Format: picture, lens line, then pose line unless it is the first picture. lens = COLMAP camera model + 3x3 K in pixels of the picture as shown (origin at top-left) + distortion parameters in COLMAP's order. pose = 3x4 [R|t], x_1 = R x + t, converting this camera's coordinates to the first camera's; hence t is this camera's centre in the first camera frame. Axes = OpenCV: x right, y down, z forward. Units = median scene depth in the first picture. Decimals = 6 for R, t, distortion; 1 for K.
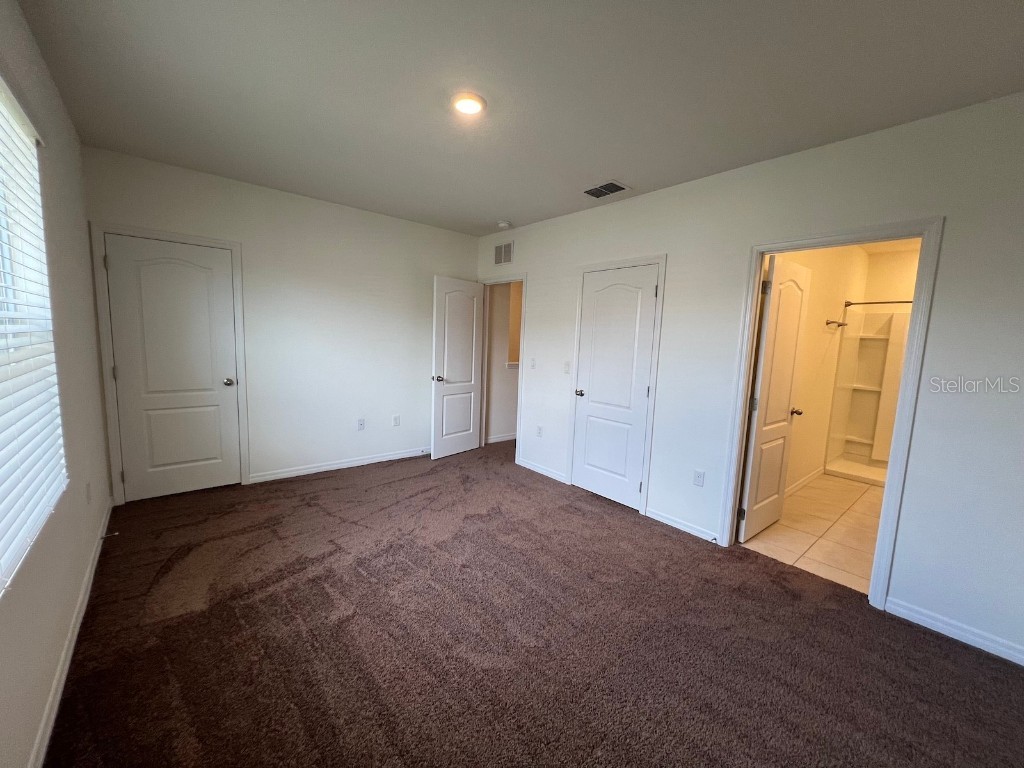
lens RADIAL K [[410.3, 0, 509.7], [0, 410.3, 385.8], [0, 0, 1]] dist [-0.000779, 0.000575]
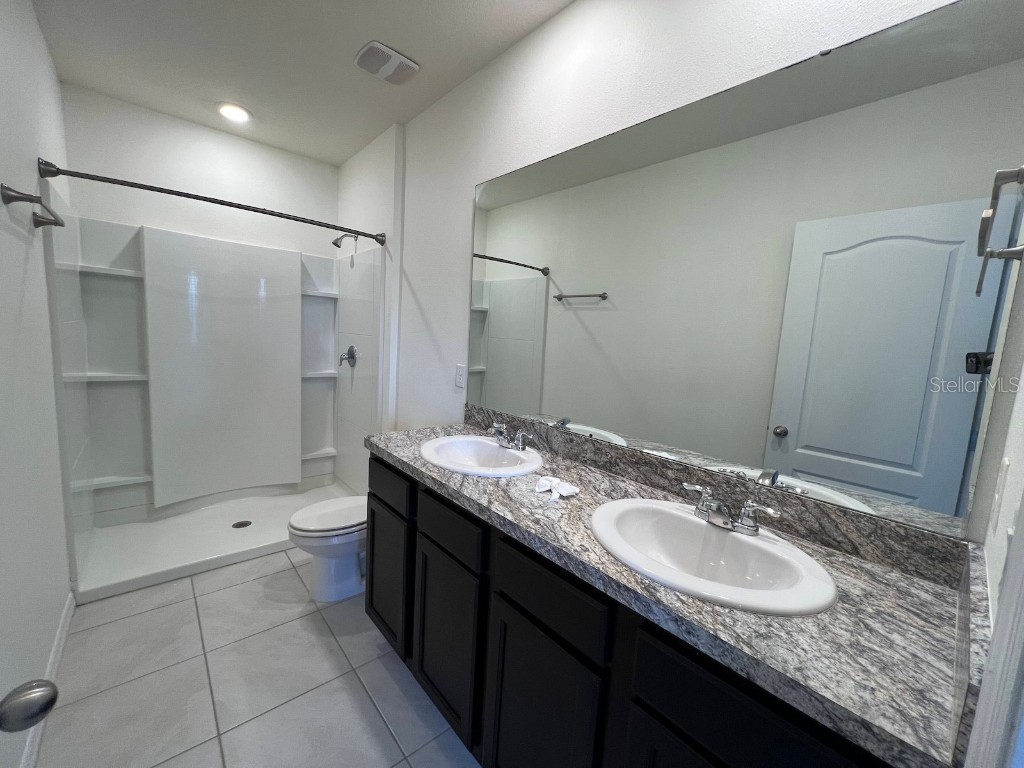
lens RADIAL K [[410.3, 0, 509.7], [0, 410.3, 385.8], [0, 0, 1]] dist [-0.000779, 0.000575]
pose [[-0.019148, -0.156464, 0.987498, 0.376919], [0.058547, 0.985809, 0.157331, -0.034111], [-0.998101, 0.060828, -0.009716, 0.539741]]
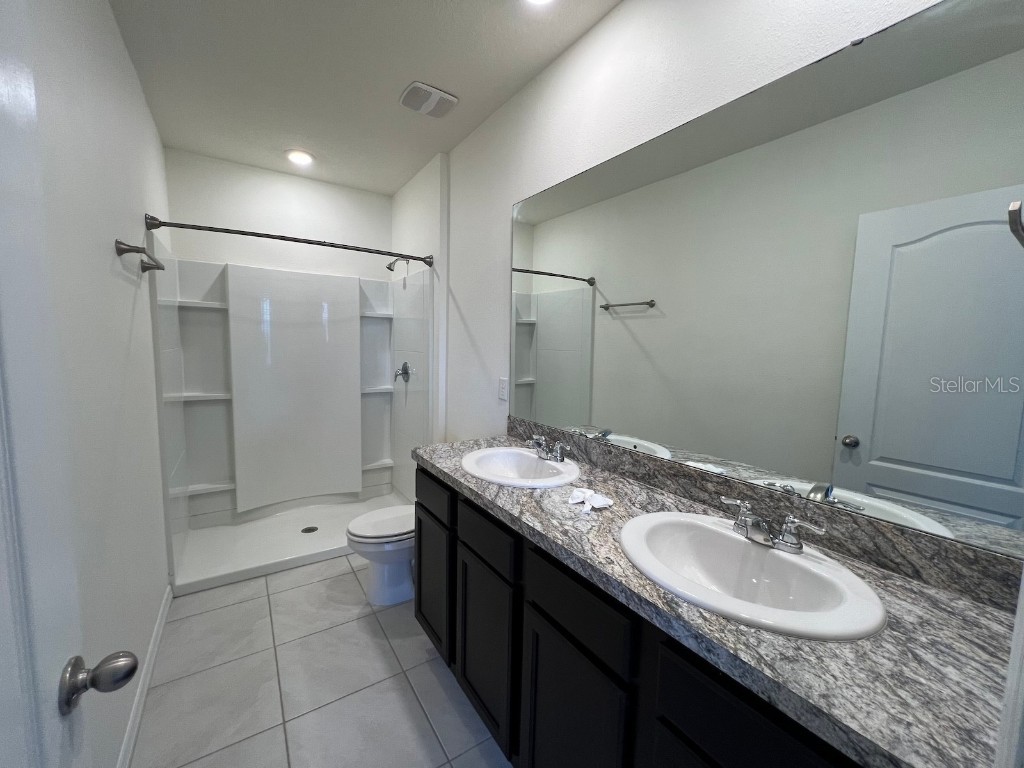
lens RADIAL K [[410.3, 0, 509.7], [0, 410.3, 385.8], [0, 0, 1]] dist [-0.000779, 0.000575]
pose [[0.114463, -0.131396, 0.984700, 0.370606], [0.099245, 0.987768, 0.120269, -0.035391], [-0.988458, 0.083960, 0.126103, 0.523415]]
